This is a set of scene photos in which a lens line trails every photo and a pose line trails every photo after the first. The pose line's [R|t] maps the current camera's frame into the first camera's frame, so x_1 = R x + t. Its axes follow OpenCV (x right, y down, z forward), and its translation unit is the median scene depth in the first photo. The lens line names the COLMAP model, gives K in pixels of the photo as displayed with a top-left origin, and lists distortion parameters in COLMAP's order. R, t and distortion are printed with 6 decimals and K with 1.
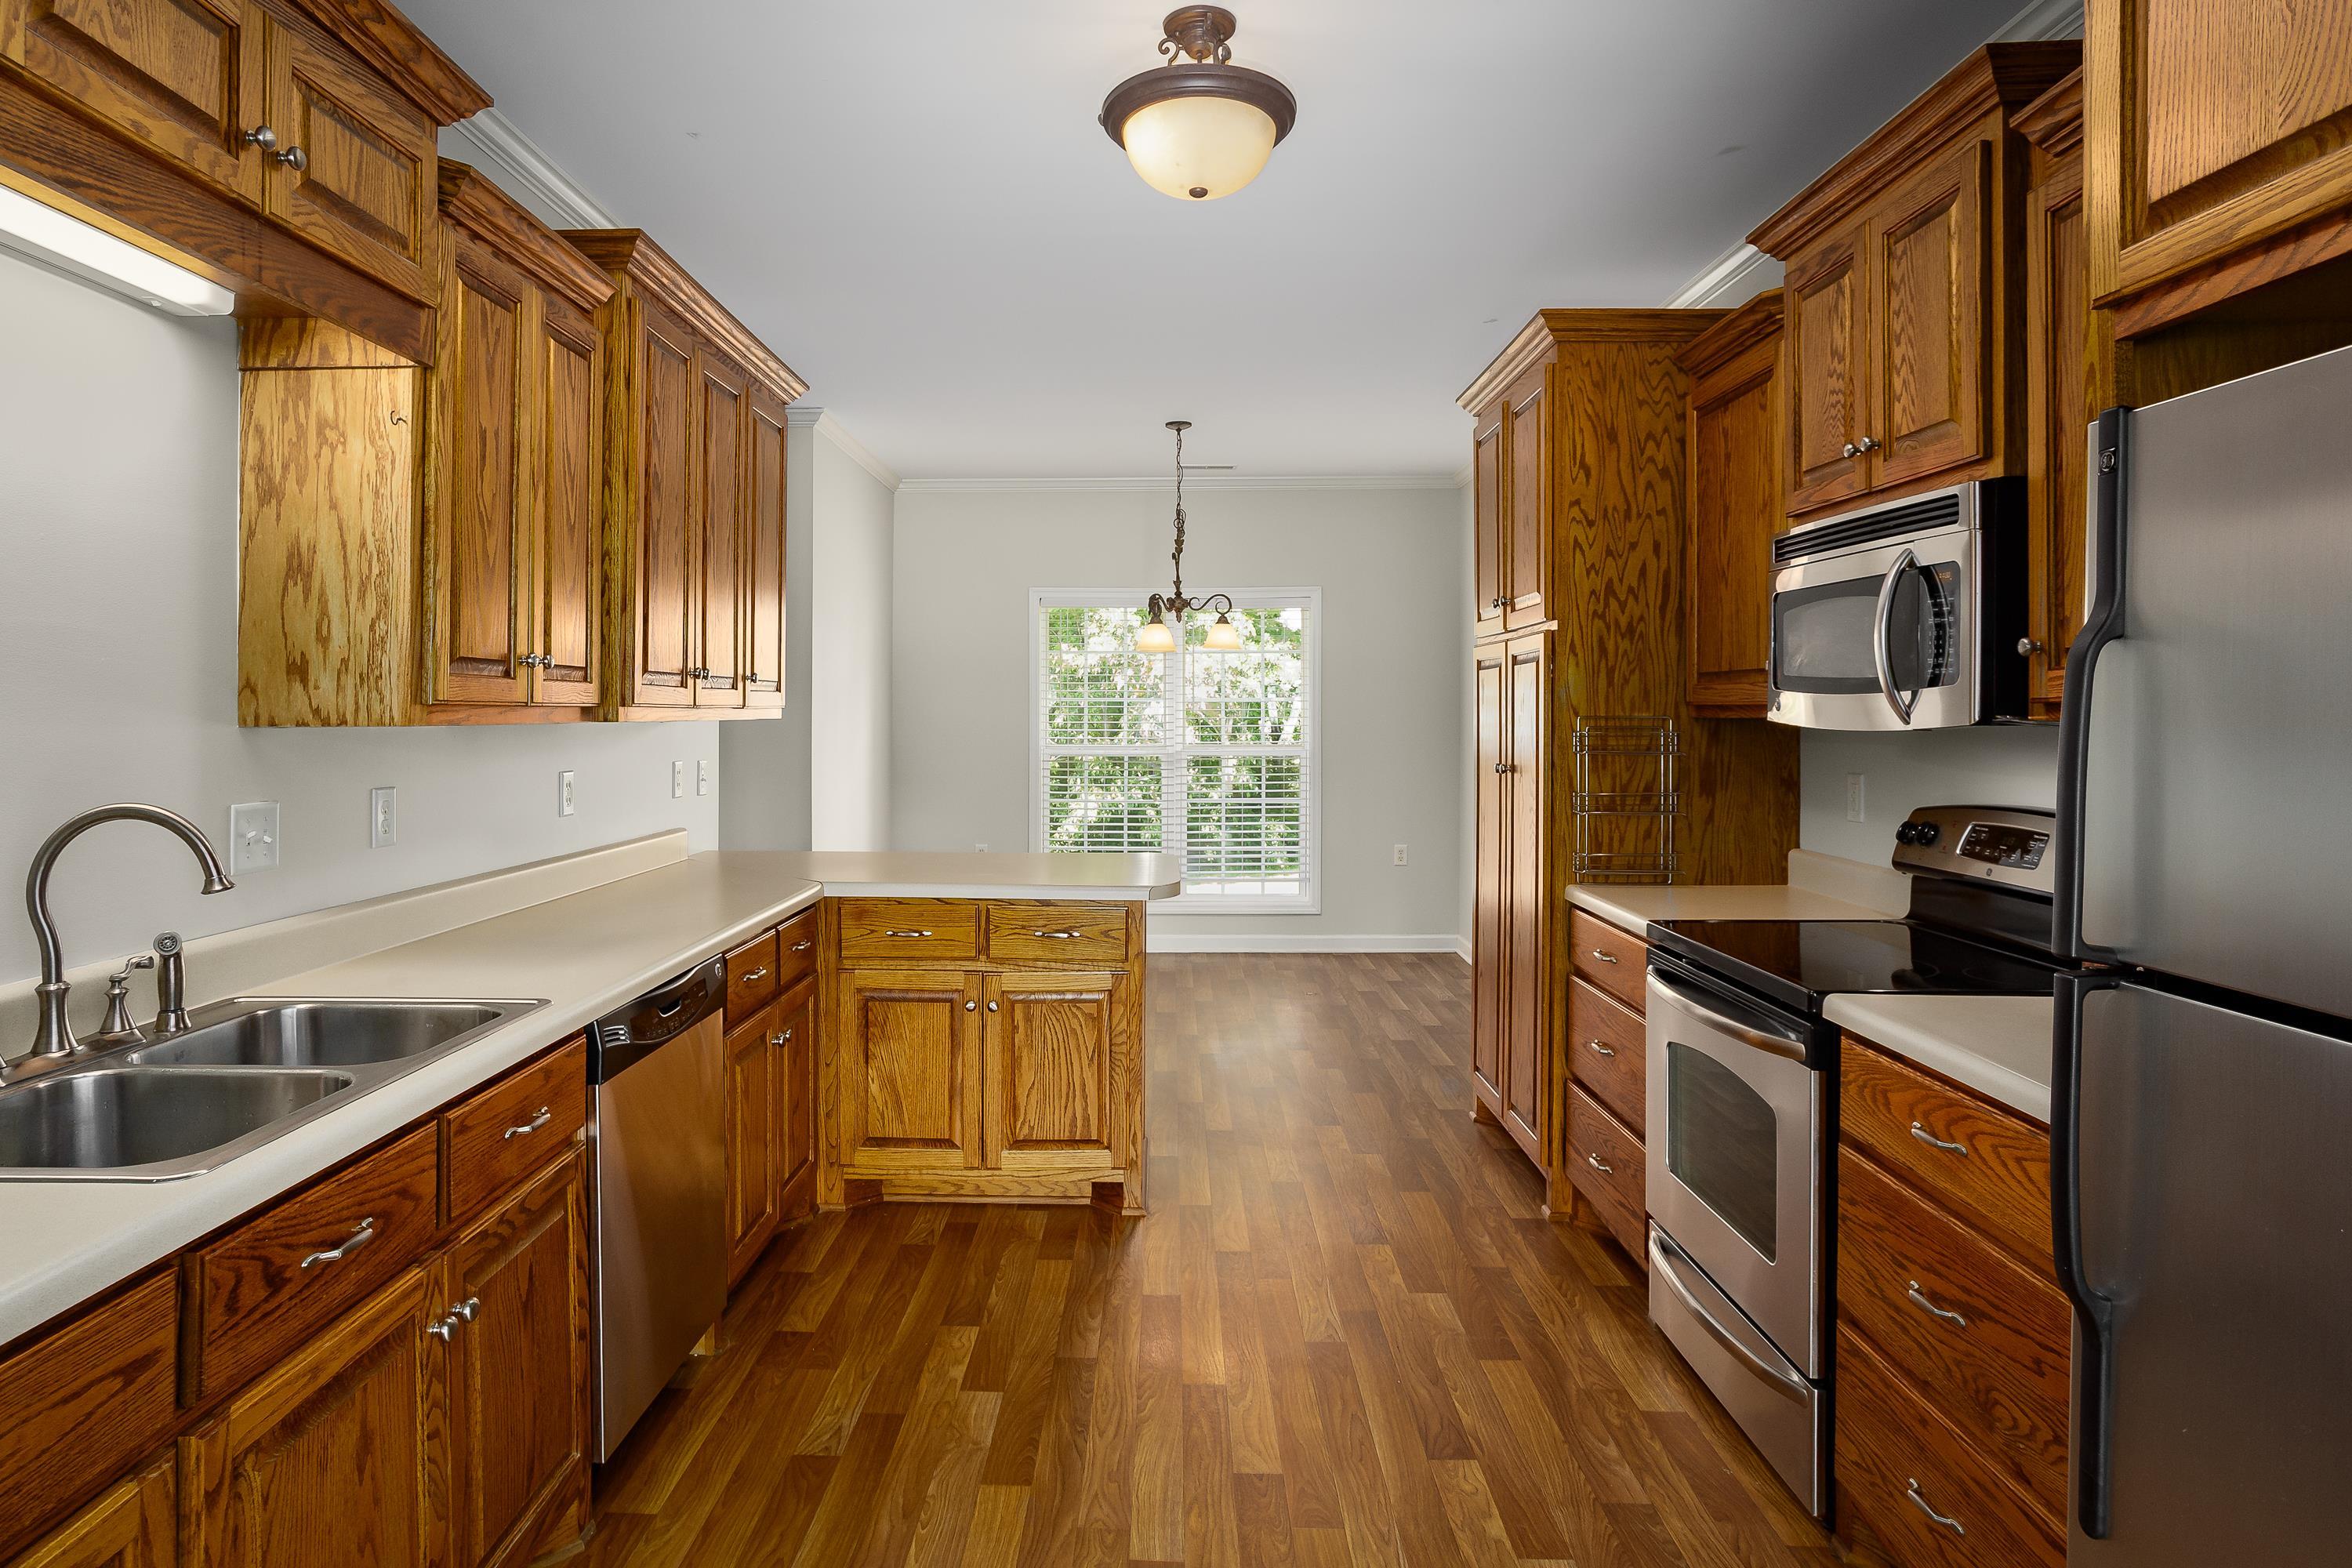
lens RADIAL K [[1176.9, 0, 1140.2], [0, 1176.9, 692.2], [0, 0, 1]] dist [-0.019473, 0.000154]
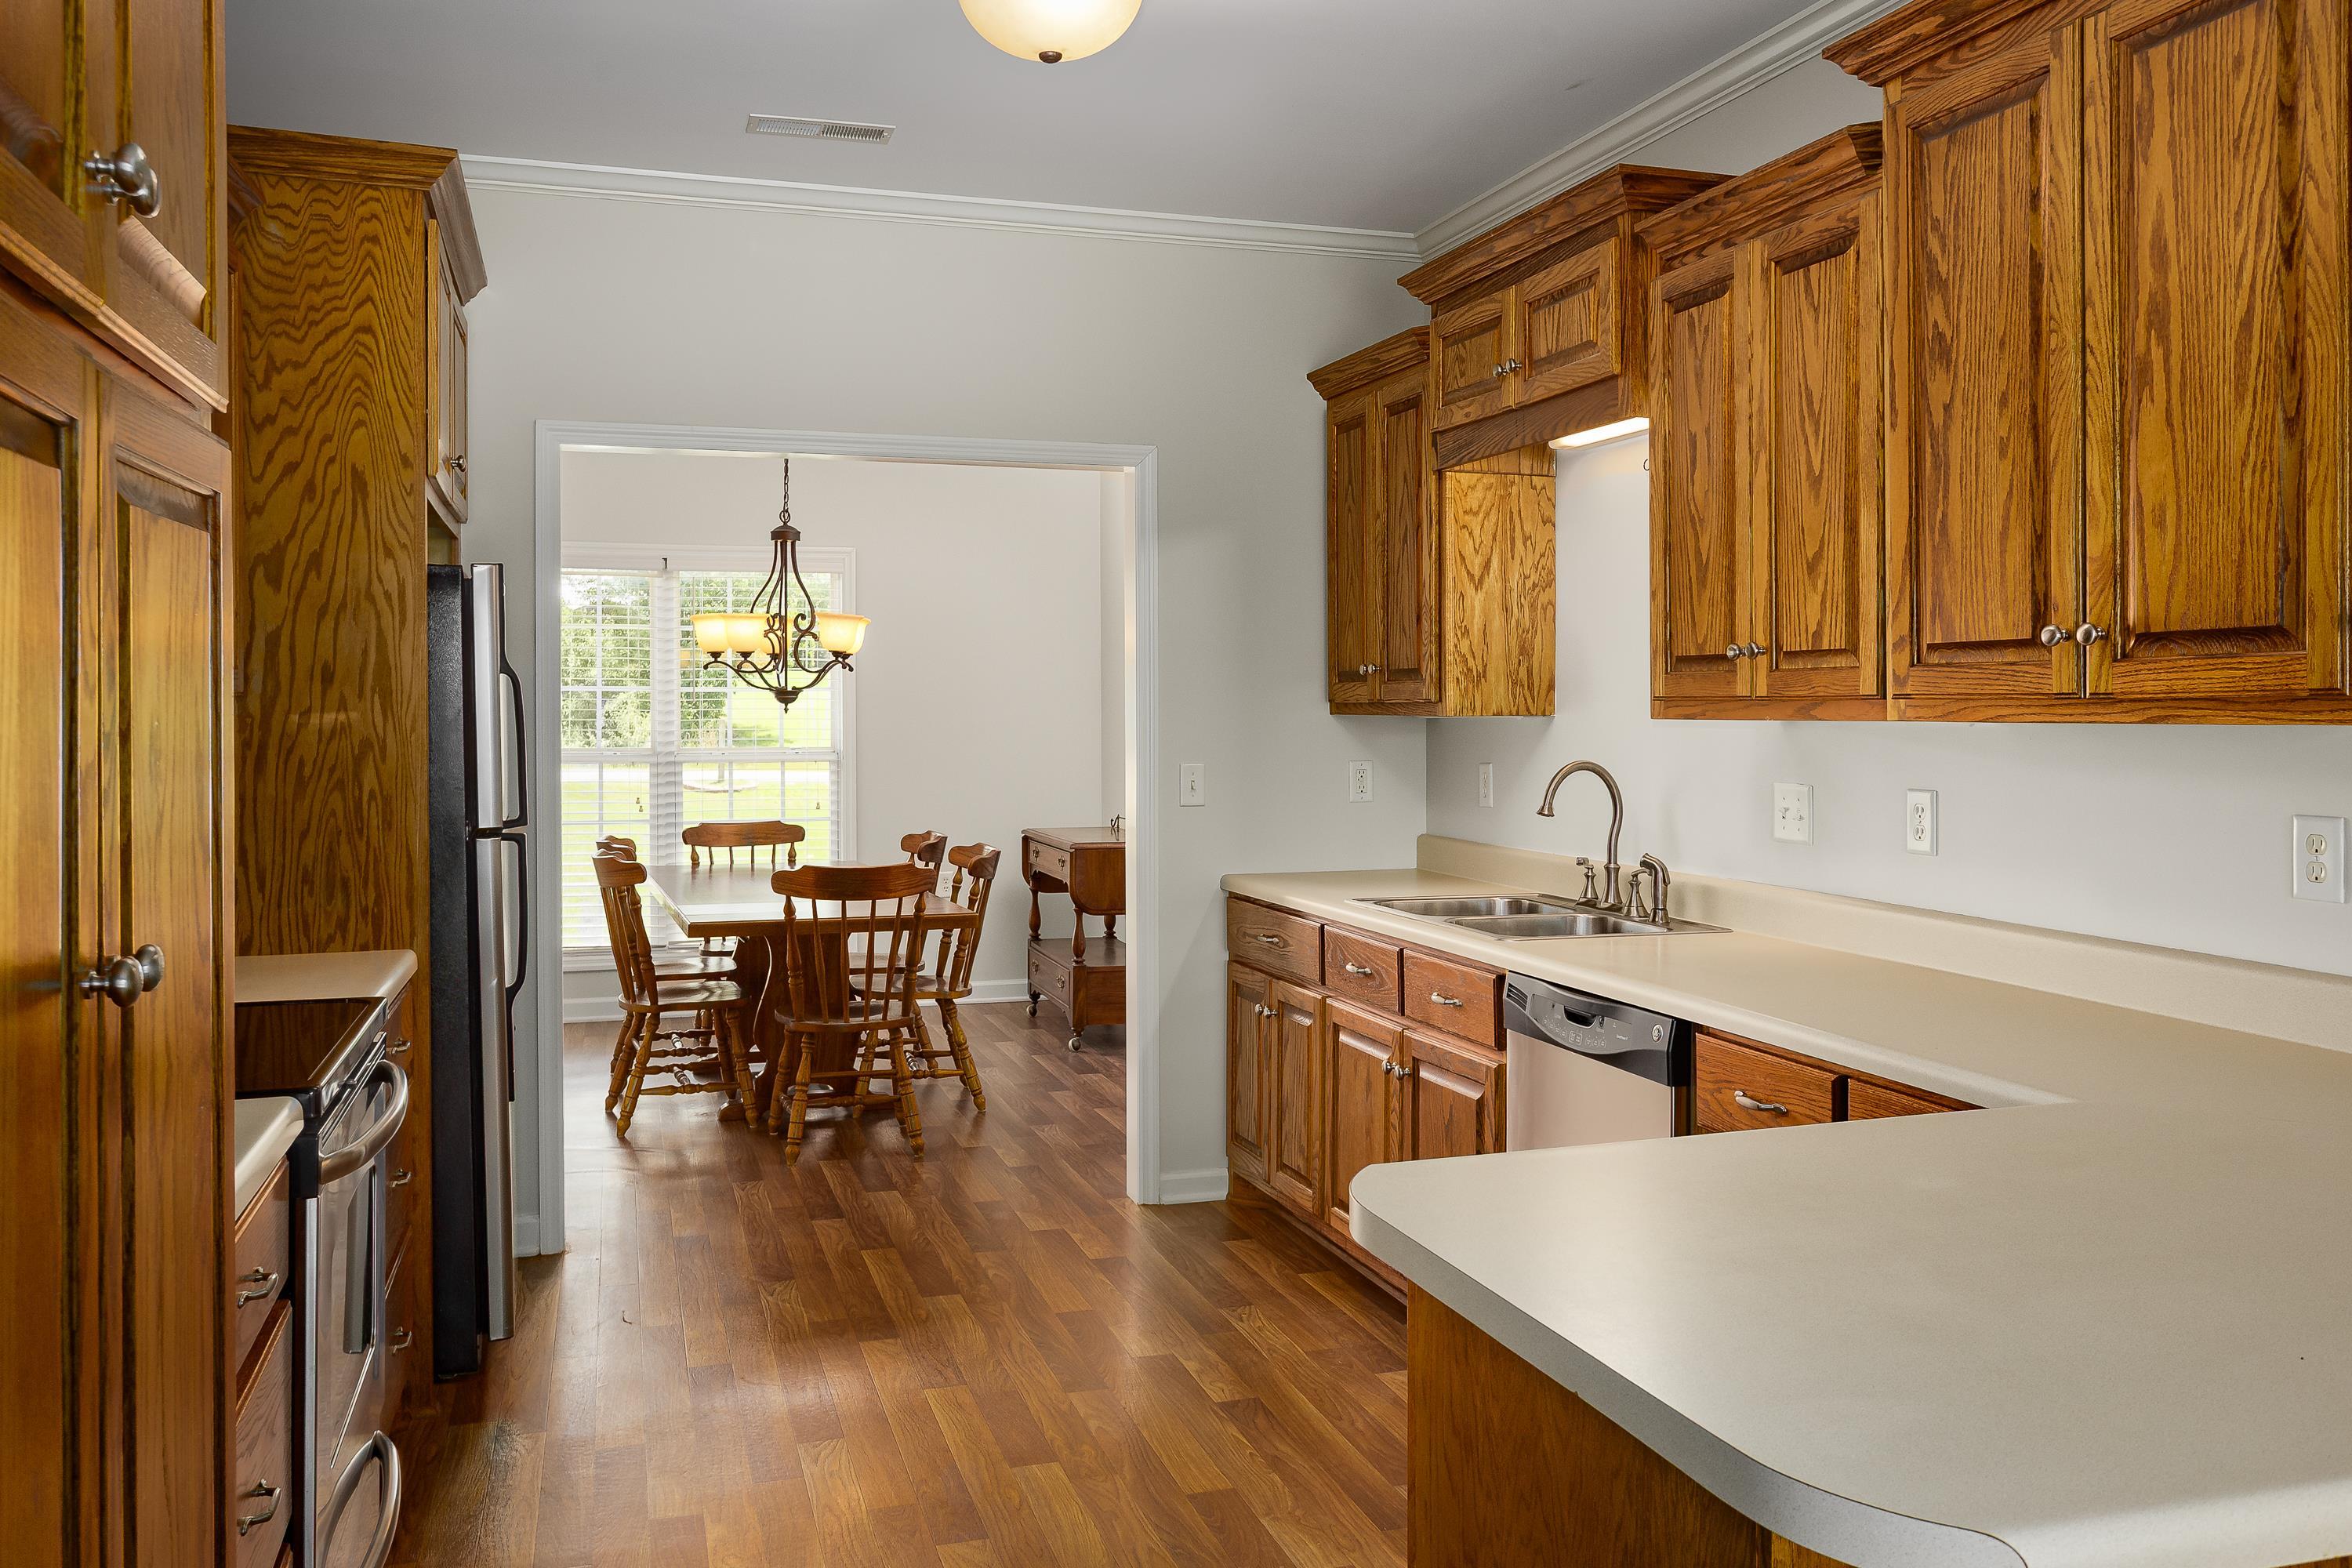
lens RADIAL K [[1839.4, 0, 1176.0], [0, 1839.4, 772.8], [0, 0, 1]] dist [0.003776, -0.000990]
pose [[-0.949806, 0.007984, -0.312738, 0.380891], [0.001267, 0.999764, 0.021676, 0.038043], [0.312837, 0.020192, -0.949592, 2.374721]]
